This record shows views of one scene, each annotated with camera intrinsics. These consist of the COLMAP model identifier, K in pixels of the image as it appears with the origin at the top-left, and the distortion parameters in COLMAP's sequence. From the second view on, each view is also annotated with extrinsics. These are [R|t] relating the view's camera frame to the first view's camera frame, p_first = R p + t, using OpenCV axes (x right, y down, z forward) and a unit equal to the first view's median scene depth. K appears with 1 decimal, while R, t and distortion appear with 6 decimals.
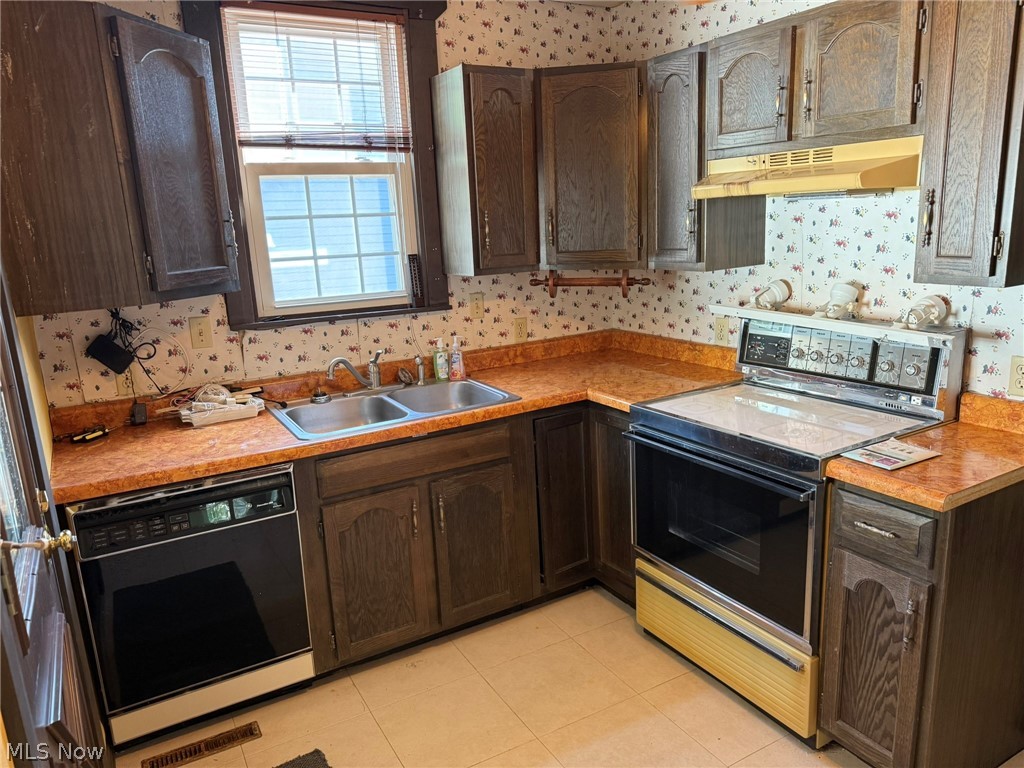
lens RADIAL K [[725.1, 0, 507.4], [0, 725.1, 391.4], [0, 0, 1]] dist [0.068769, -0.105638]
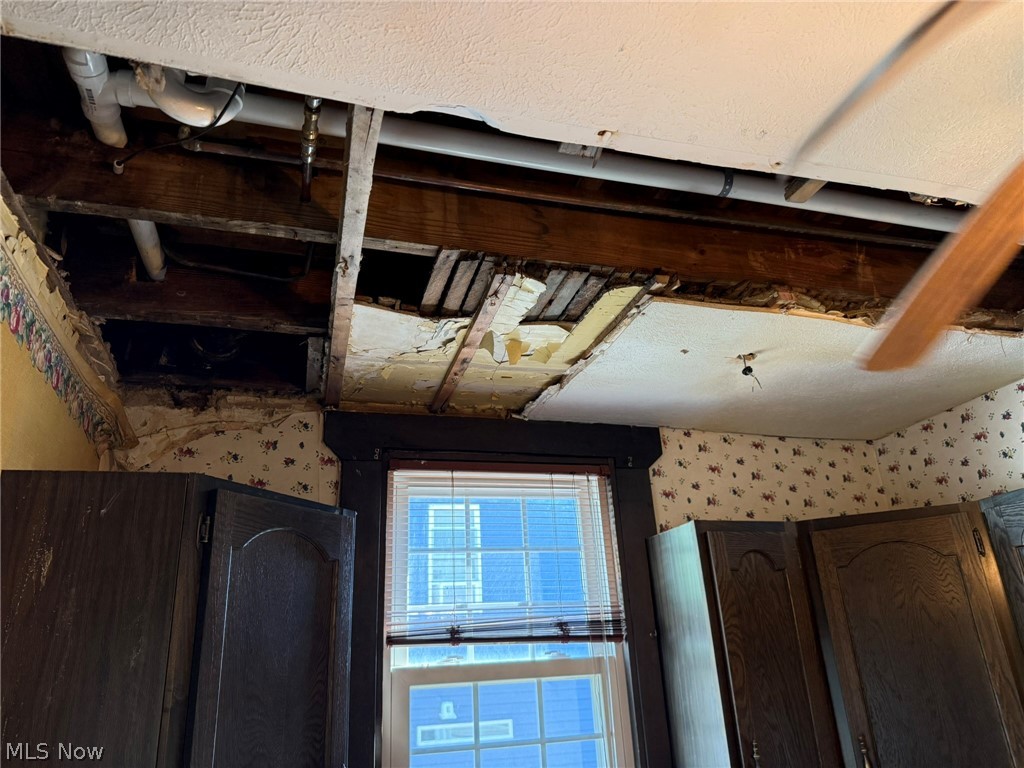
lens RADIAL K [[725.1, 0, 511.7], [0, 725.1, 374.1], [0, 0, 1]] dist [0.068769, -0.105638]
pose [[0.969958, -0.095846, -0.223595, -0.061880], [-0.048483, 0.824518, -0.563755, -0.153794], [0.238392, 0.557659, 0.795101, 0.310174]]
